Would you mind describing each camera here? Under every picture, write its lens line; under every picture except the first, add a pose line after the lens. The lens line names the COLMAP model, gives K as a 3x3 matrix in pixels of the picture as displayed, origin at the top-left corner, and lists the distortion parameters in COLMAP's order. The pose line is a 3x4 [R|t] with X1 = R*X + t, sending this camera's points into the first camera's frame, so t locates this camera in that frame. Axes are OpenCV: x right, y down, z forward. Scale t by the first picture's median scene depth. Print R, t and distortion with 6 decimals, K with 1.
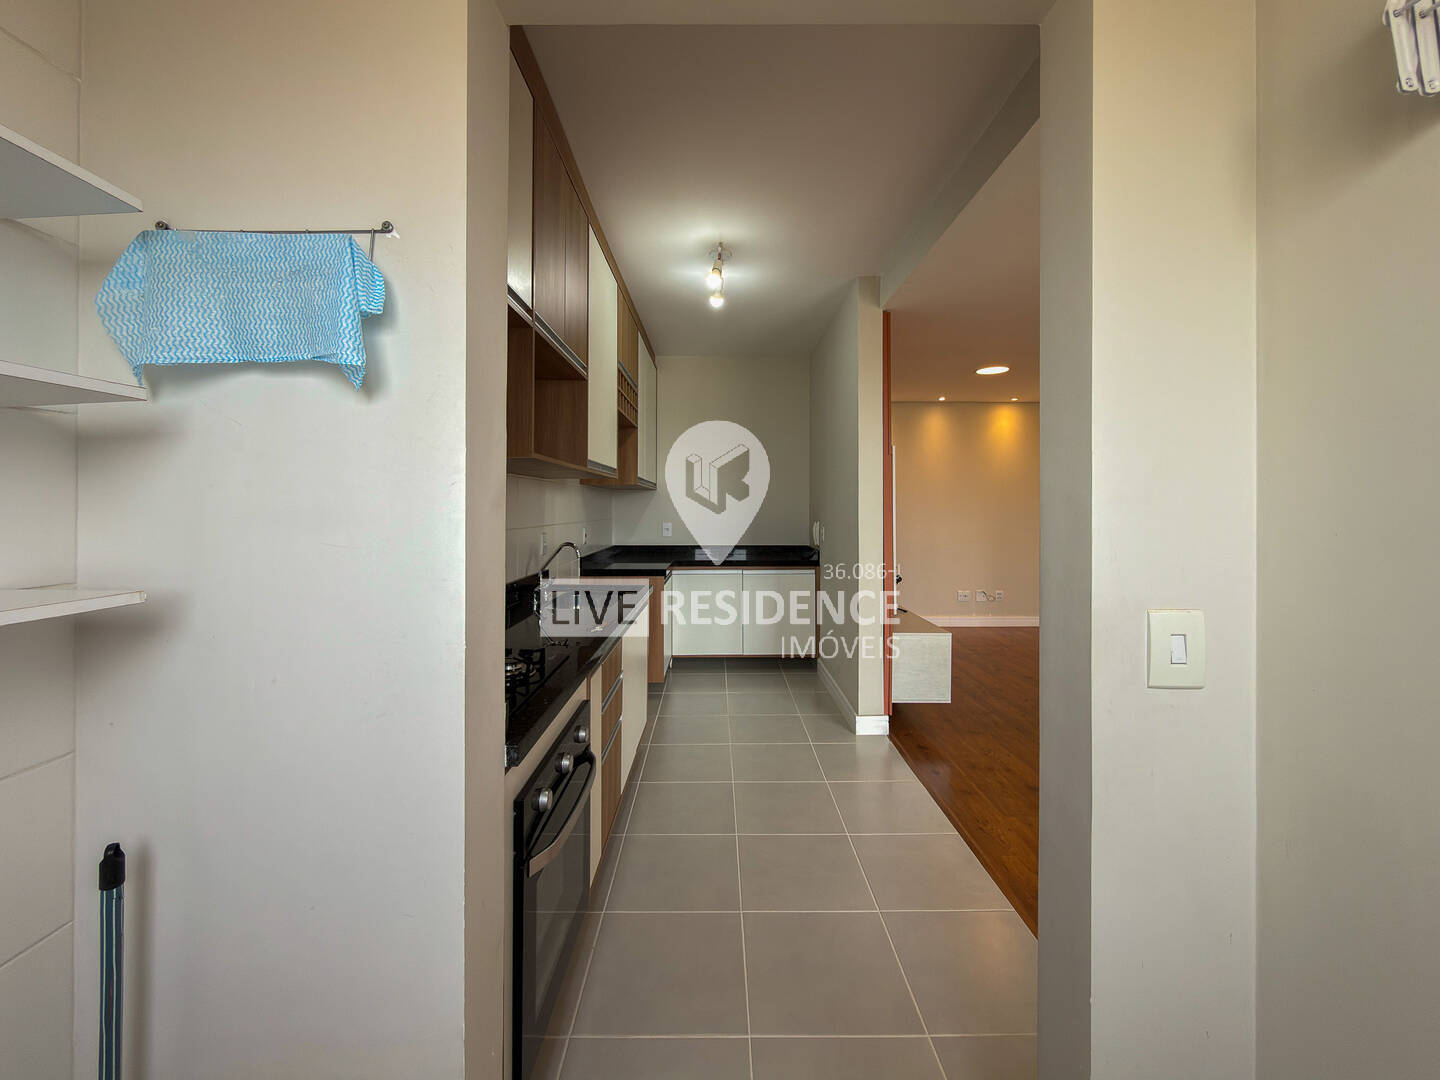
lens RADIAL K [[582.4, 0, 714.5], [0, 582.4, 510.4], [0, 0, 1]] dist [0.000185, 0.000023]
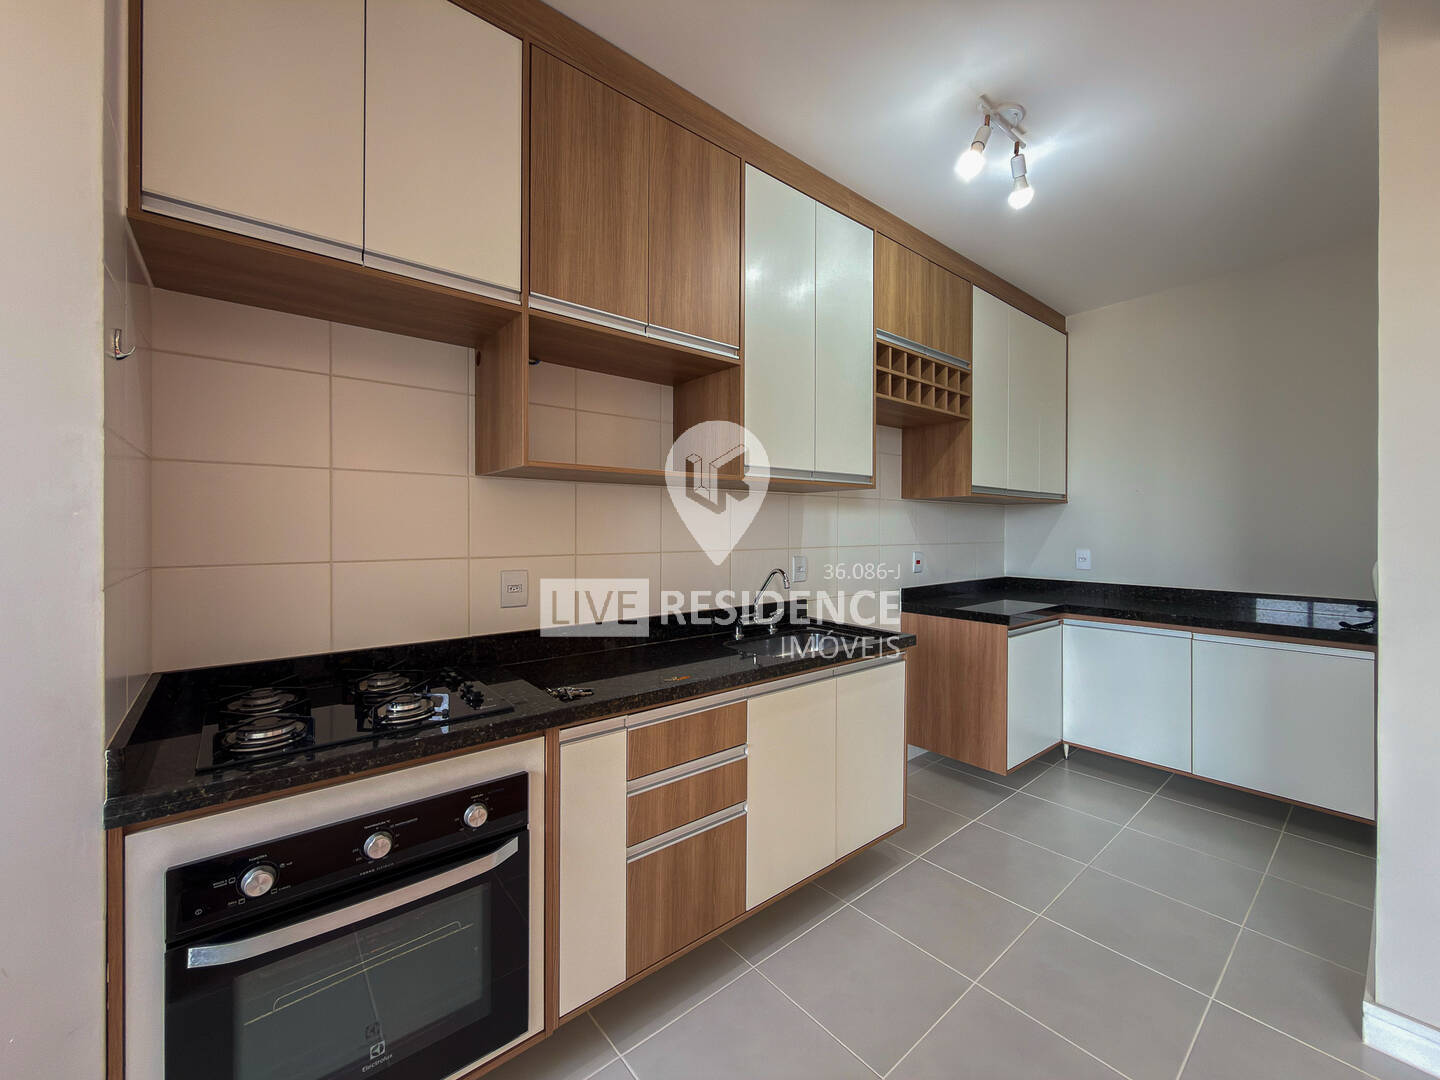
lens RADIAL K [[574.2, 0, 721.4], [0, 574.2, 532.0], [0, 0, 1]] dist [-0.000383, -0.000349]
pose [[0.646302, 0.015877, -0.762917, 0.254598], [-0.010814, 0.999874, 0.011648, -0.004903], [0.763005, 0.000722, 0.646392, 0.338481]]
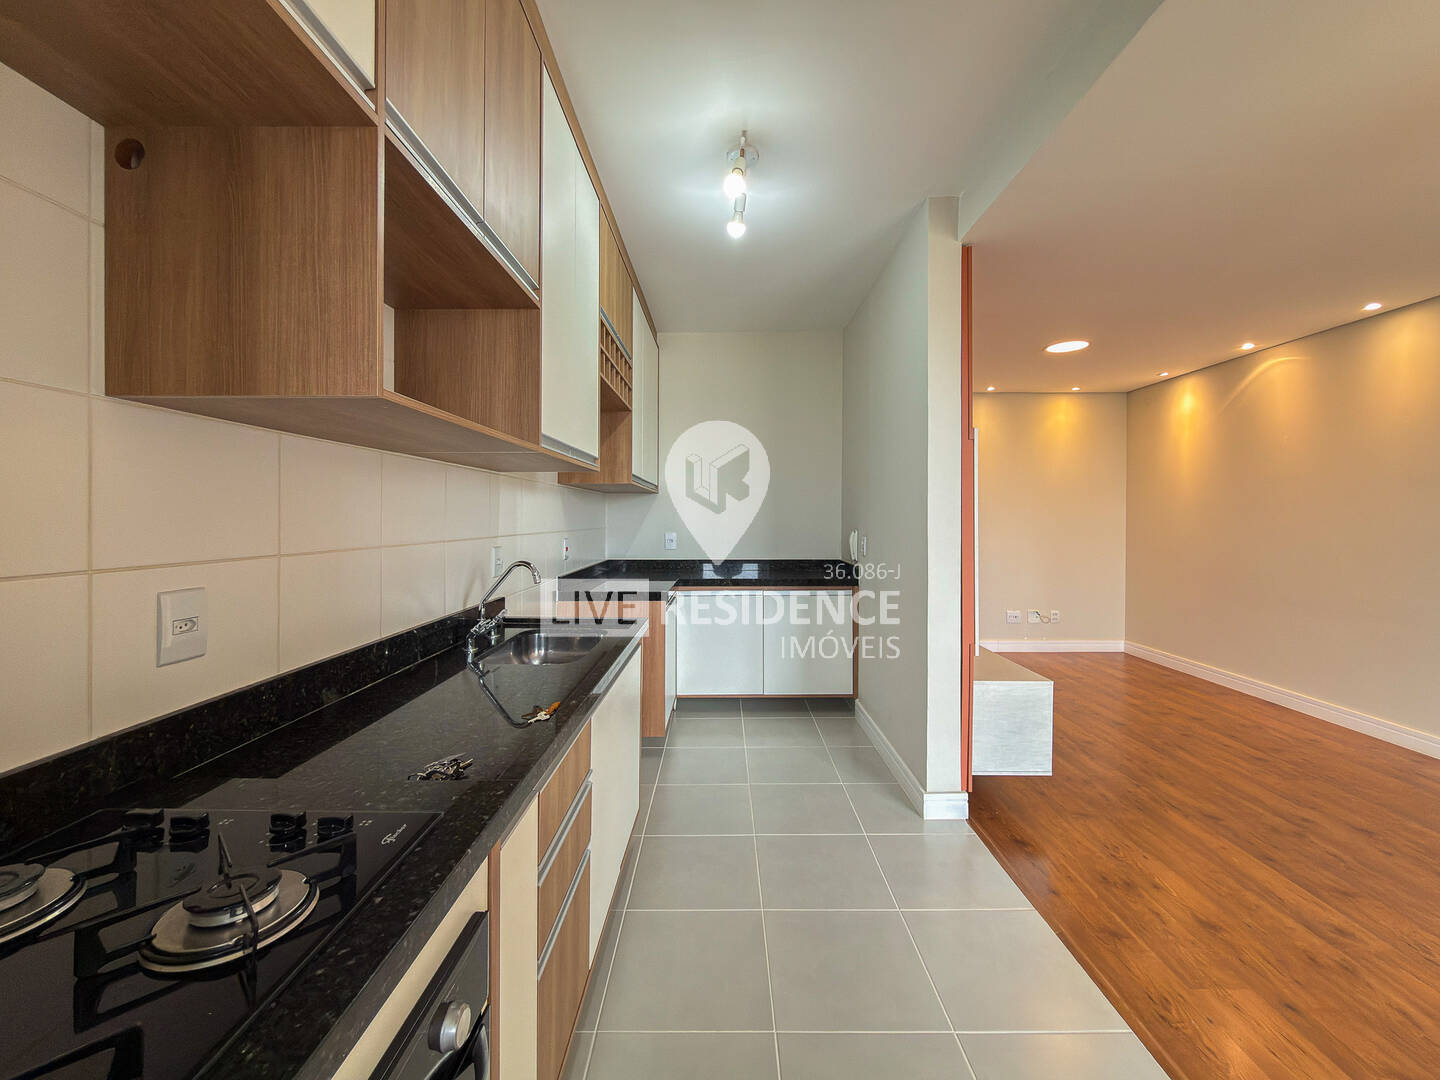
lens RADIAL K [[578.8, 0, 718.8], [0, 578.8, 519.3], [0, 0, 1]] dist [0.001226, 0.000292]
pose [[0.999994, -0.000310, -0.003527, -0.014629], [0.000304, 0.999999, -0.001555, 0.005590], [0.003528, 0.001554, 0.999993, 0.259985]]
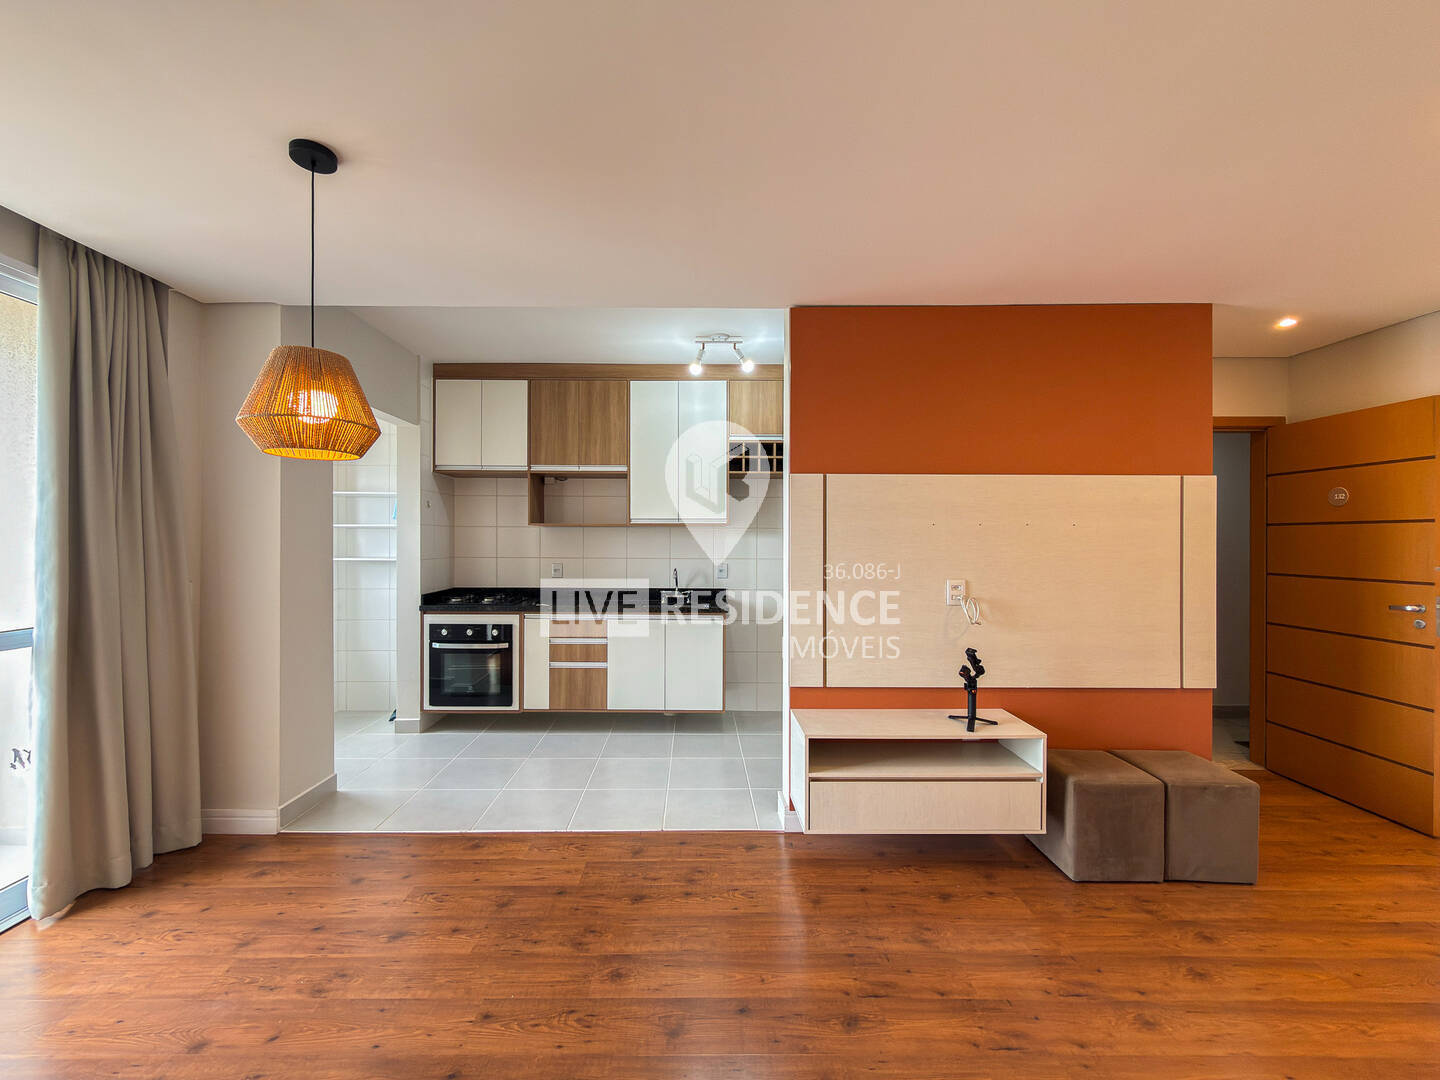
lens RADIAL K [[579.7, 0, 715.6], [0, 579.7, 547.0], [0, 0, 1]] dist [0.000557, 0.000132]
pose [[0.023223, 0.013644, -0.999637, 1.081515], [-0.007682, 0.999880, 0.013469, -0.020626], [0.999701, 0.007366, 0.023325, 0.867466]]
